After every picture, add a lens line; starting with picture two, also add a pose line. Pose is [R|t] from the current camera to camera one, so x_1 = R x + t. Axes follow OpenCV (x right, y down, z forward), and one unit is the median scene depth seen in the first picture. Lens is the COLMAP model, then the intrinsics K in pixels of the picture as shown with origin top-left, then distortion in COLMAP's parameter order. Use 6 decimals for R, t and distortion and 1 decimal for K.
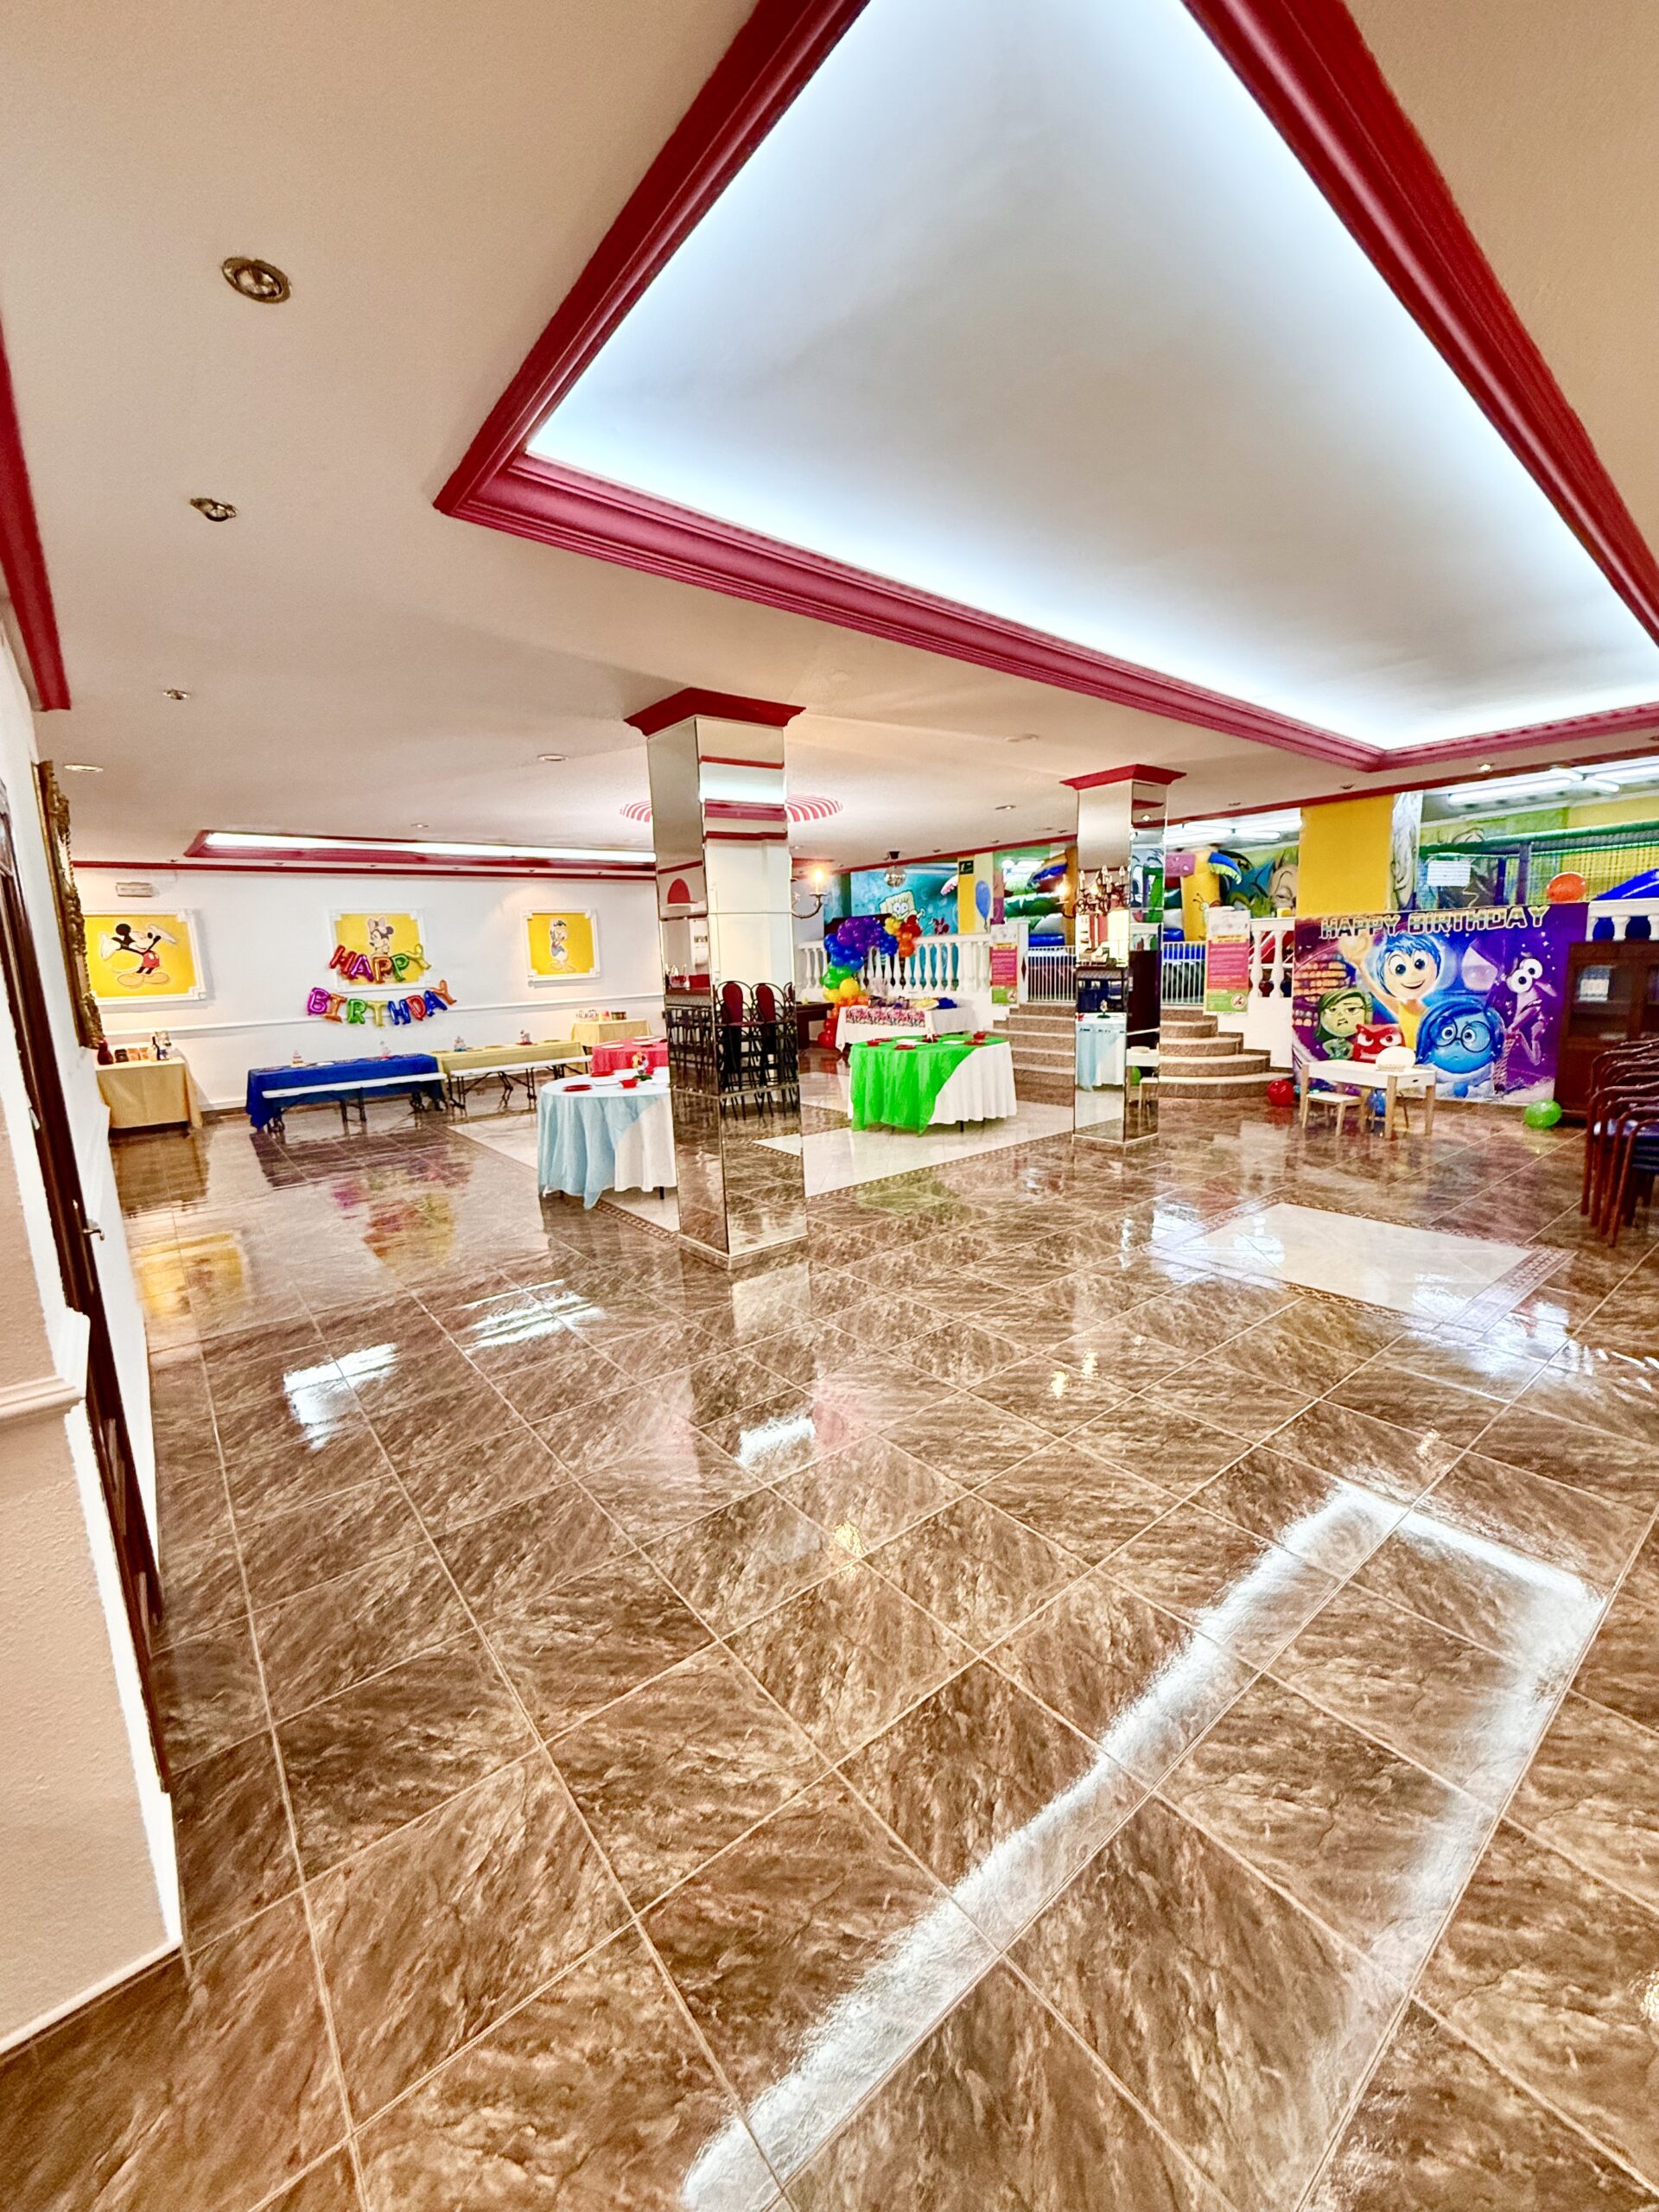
lens RADIAL K [[880.0, 0, 822.8], [0, 880.0, 1095.9], [0, 0, 1]] dist [-0.001221, 0.000182]
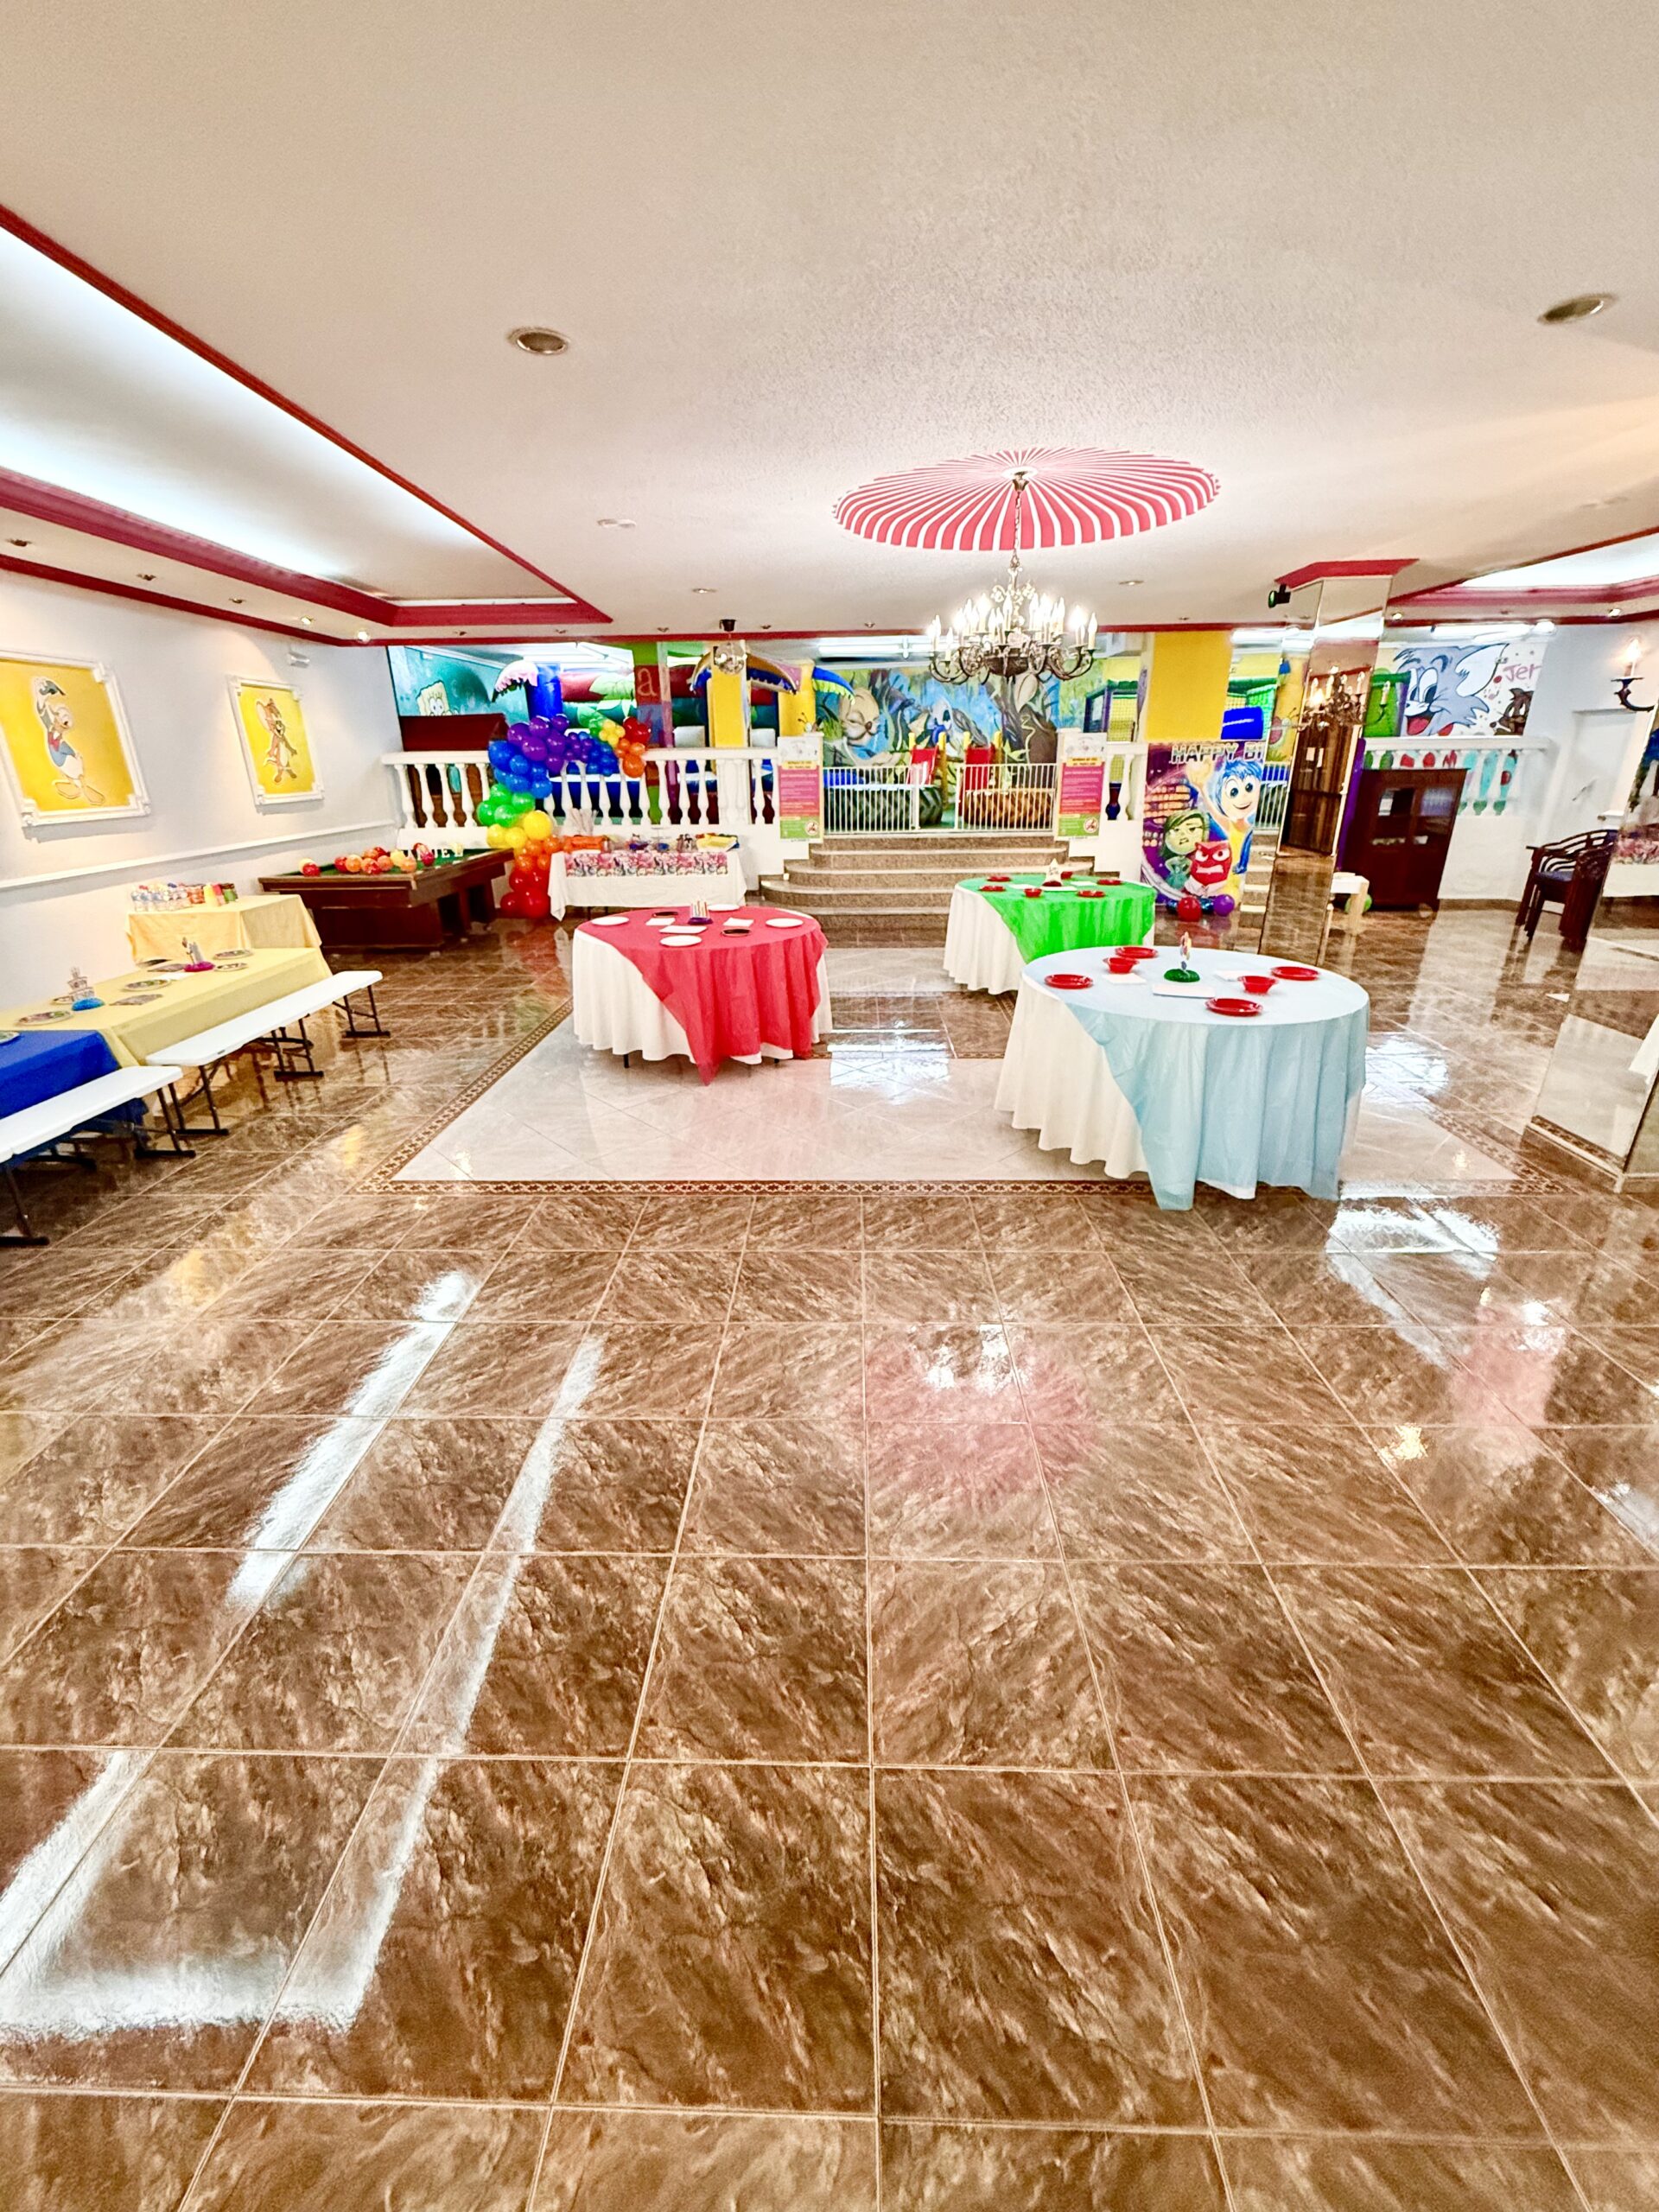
lens RADIAL K [[880.0, 0, 826.3], [0, 880.0, 1097.8], [0, 0, 1]] dist [-0.001221, 0.000182]
pose [[0.638989, -0.250872, 0.727156, -0.611521], [0.115411, 0.965888, 0.231819, -0.079912], [-0.760509, -0.064208, 0.646145, 0.592699]]
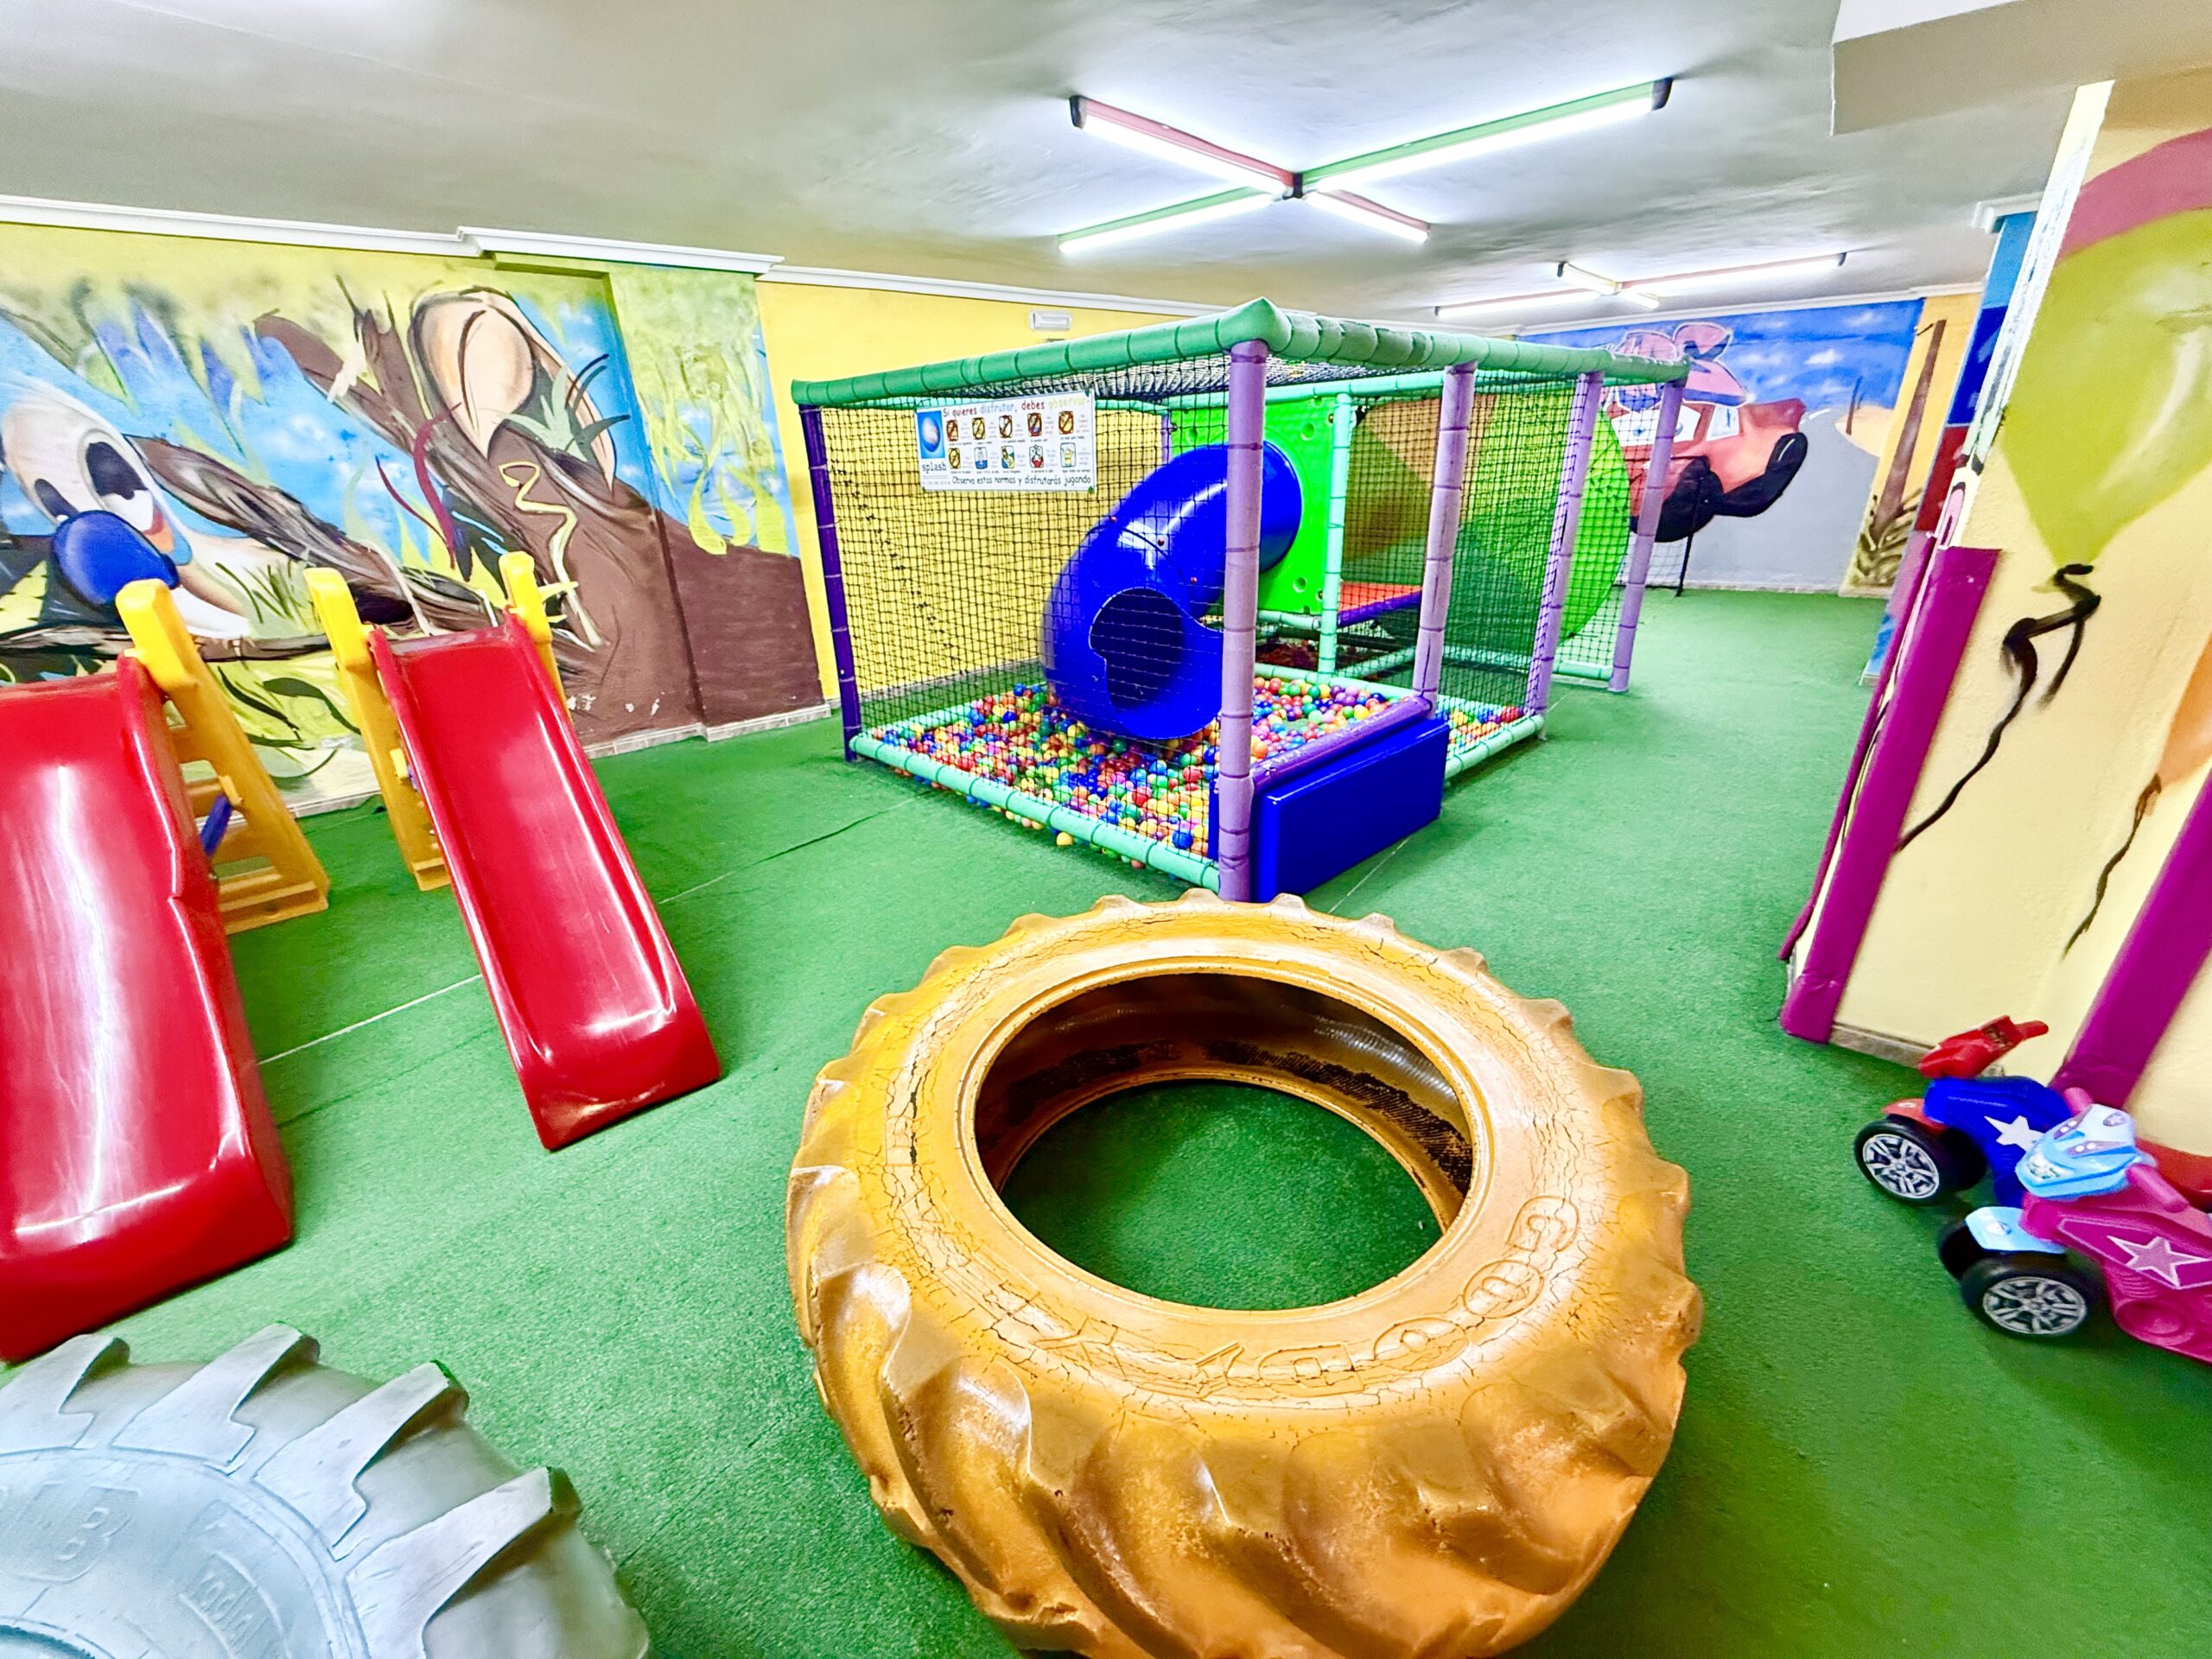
lens RADIAL K [[880.0, 0, 1099.8], [0, 880.0, 834.8], [0, 0, 1]] dist [-0.001221, 0.000182]
pose [[-0.237293, -0.344629, 0.908253, 0.495630], [0.203809, 0.896487, 0.393412, -0.300268], [-0.949818, 0.278464, -0.142492, 1.277739]]
